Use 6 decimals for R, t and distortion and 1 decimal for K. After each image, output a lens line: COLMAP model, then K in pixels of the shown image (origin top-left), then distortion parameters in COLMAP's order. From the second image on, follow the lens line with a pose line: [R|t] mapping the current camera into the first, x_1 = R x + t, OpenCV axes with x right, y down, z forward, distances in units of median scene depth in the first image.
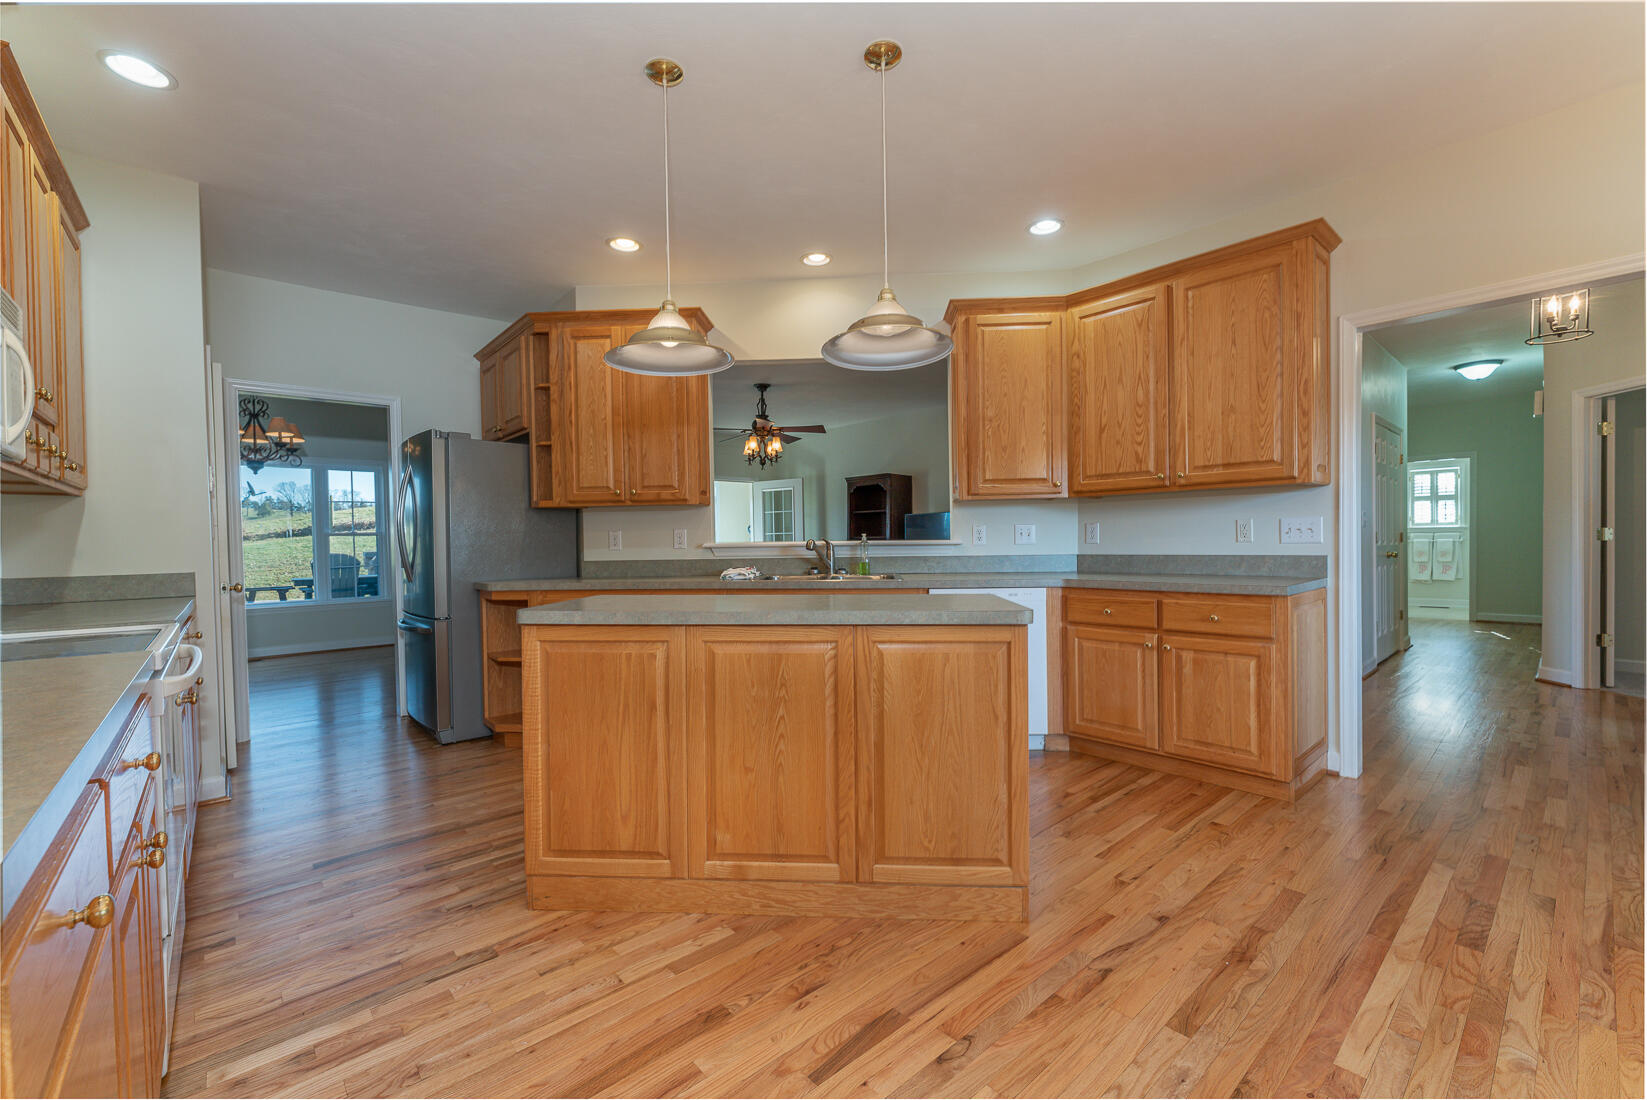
lens RADIAL K [[683.2, 0, 823.5], [0, 683.2, 550.0], [0, 0, 1]] dist [0.000283, -0.000057]
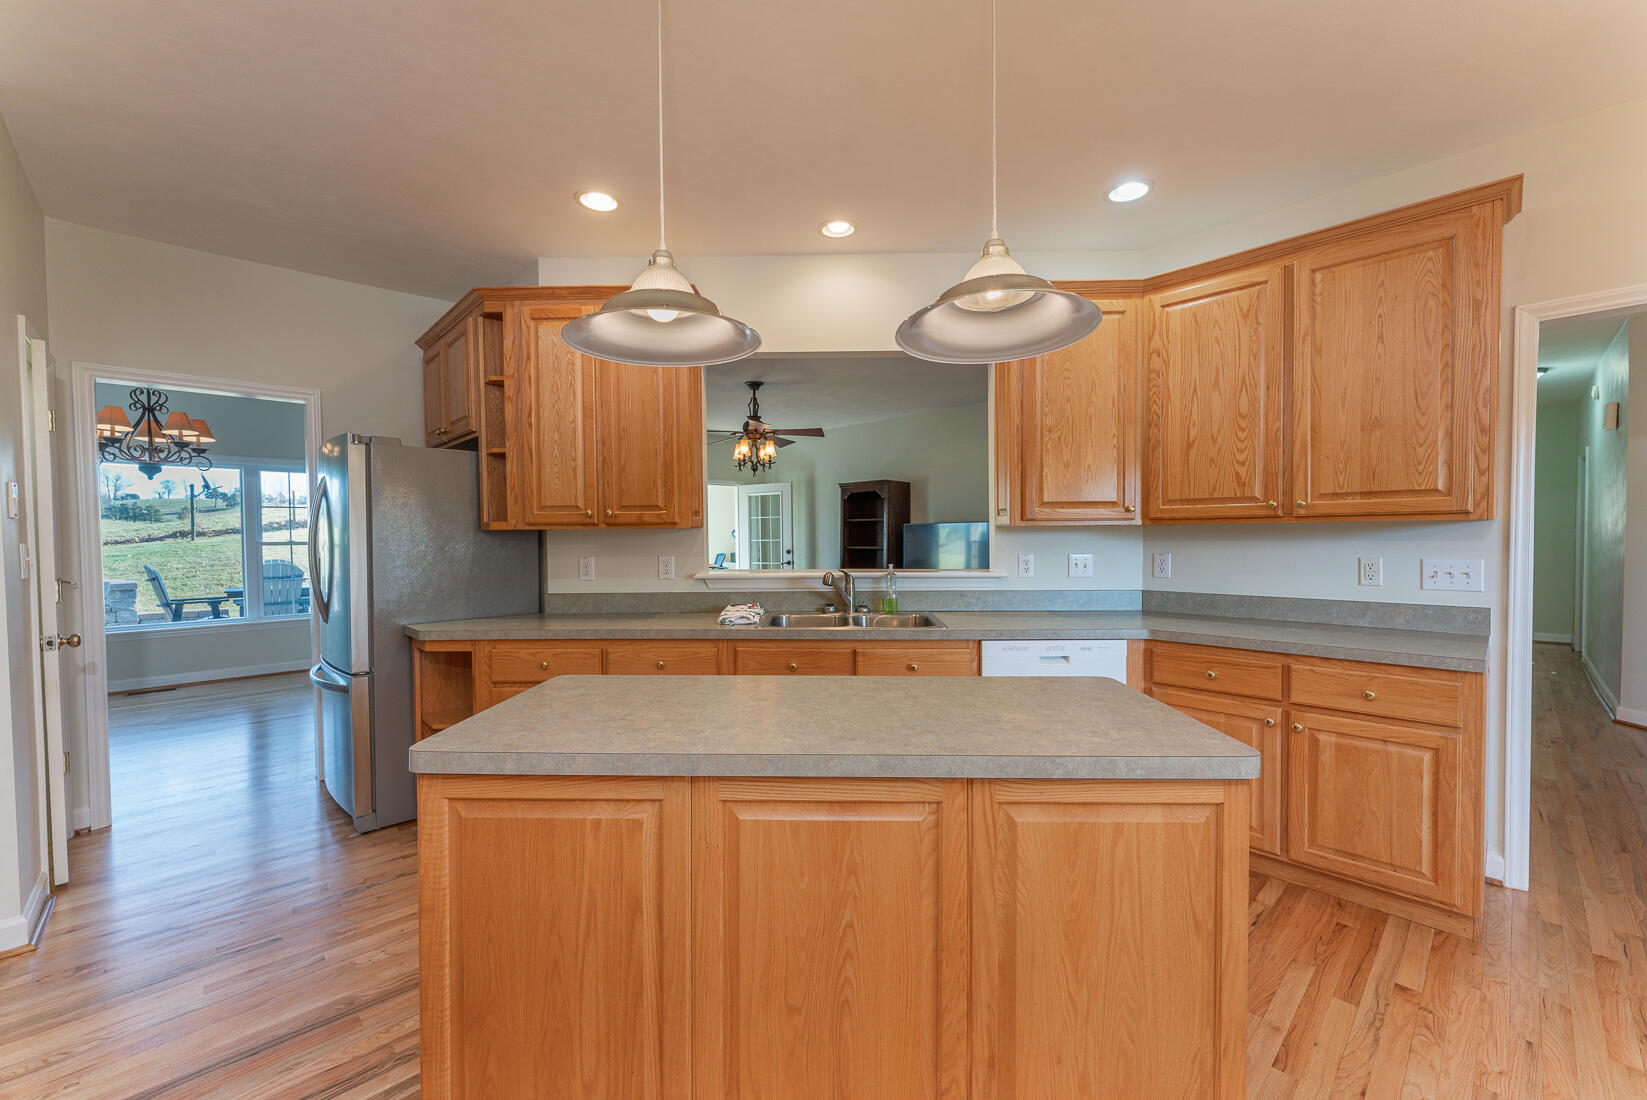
lens RADIAL K [[660.2, 0, 823.5], [0, 660.2, 550.0], [0, 0, 1]] dist [0.001575, 0.000185]
pose [[0.999186, 0.006877, 0.039750, -0.060560], [-0.007213, 0.999939, 0.008320, -0.053083], [-0.039690, -0.008600, 0.999175, 0.227462]]
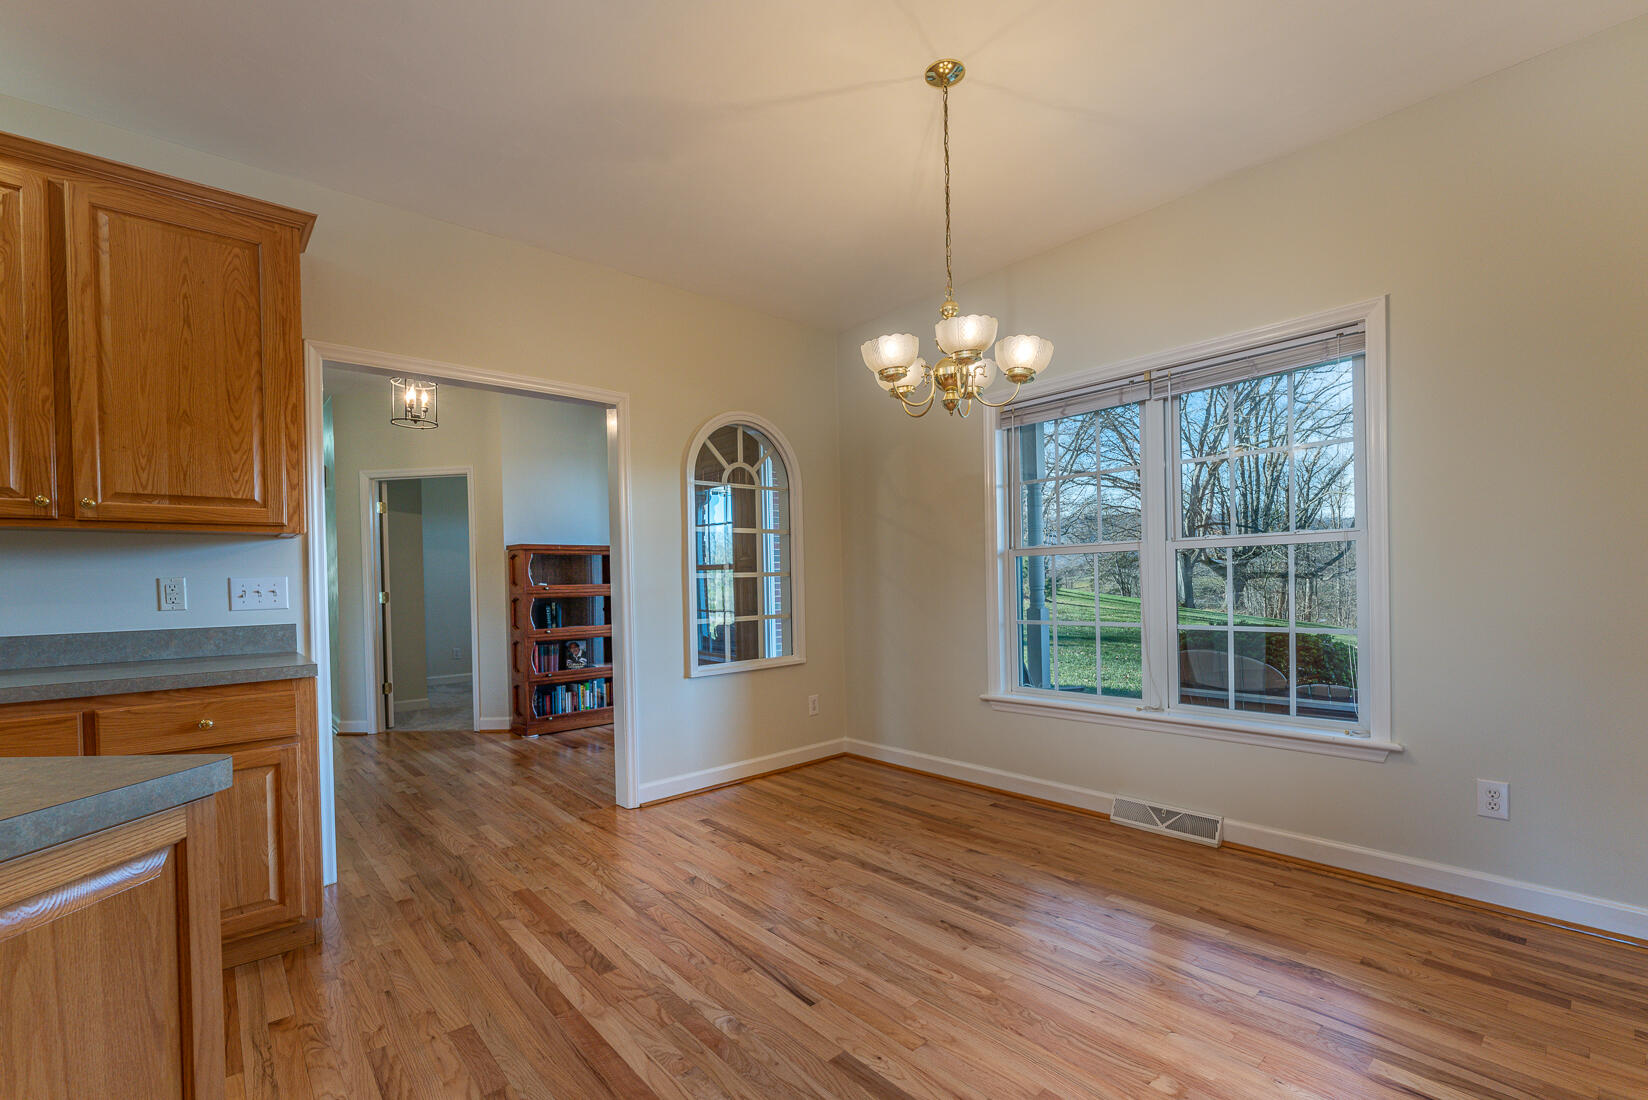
lens RADIAL K [[716.7, 0, 827.7], [0, 716.7, 586.0], [0, 0, 1]] dist [-0.001723, -0.000285]
pose [[0.002024, 0.009667, 0.999951, -0.103249], [0.037019, 0.999267, -0.009735, -0.005019], [-0.999313, 0.037037, 0.001665, 0.313422]]
